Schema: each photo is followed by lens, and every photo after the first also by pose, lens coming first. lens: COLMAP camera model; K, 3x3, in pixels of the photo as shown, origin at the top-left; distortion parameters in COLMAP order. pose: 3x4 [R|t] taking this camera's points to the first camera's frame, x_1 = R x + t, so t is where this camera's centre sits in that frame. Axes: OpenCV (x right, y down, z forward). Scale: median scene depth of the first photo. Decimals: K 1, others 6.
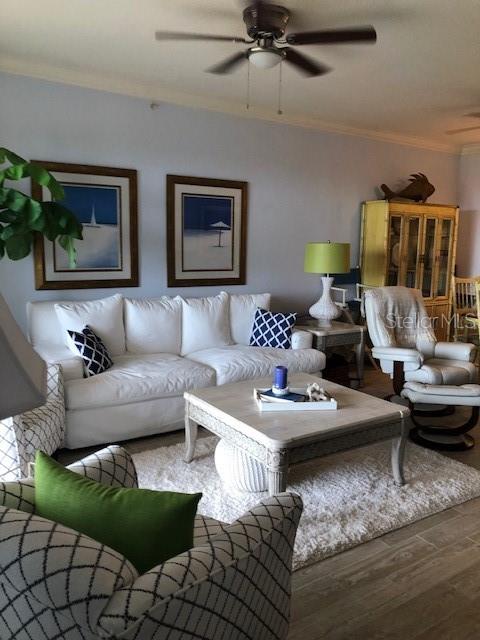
lens RADIAL K [[522.7, 0, 241.9], [0, 522.7, 321.1], [0, 0, 1]] dist [0.081721, -0.123679]
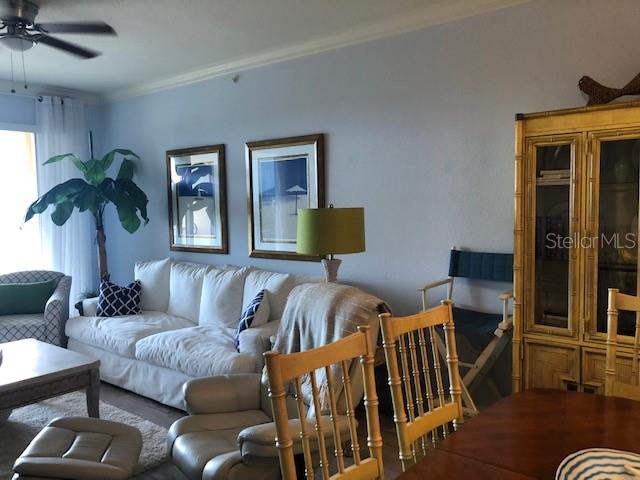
lens RADIAL K [[522.7, 0, 321.0], [0, 522.7, 235.6], [0, 0, 1]] dist [0.081721, -0.123679]
pose [[0.299155, 0.040556, -0.953342, 0.762683], [-0.106461, 0.994277, 0.008890, -0.118398], [0.948247, 0.098835, 0.301760, 0.774644]]
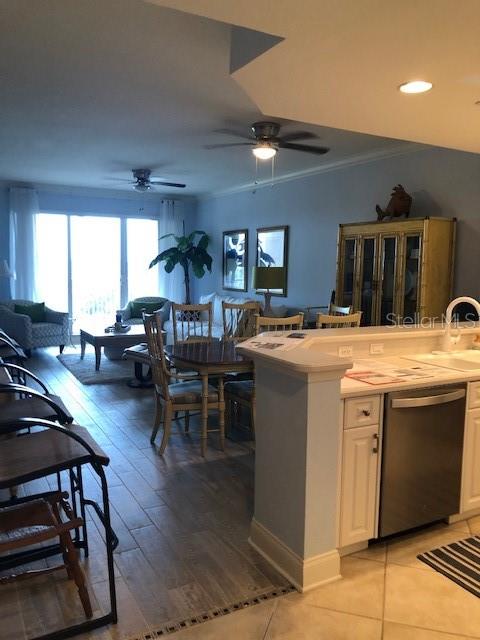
lens RADIAL K [[522.7, 0, 241.9], [0, 522.7, 321.1], [0, 0, 1]] dist [0.081721, -0.123679]
pose [[-0.094397, 0.088996, -0.991549, 1.450465], [-0.156857, 0.982226, 0.103092, -0.137845], [0.983100, 0.165263, -0.078759, 1.033055]]
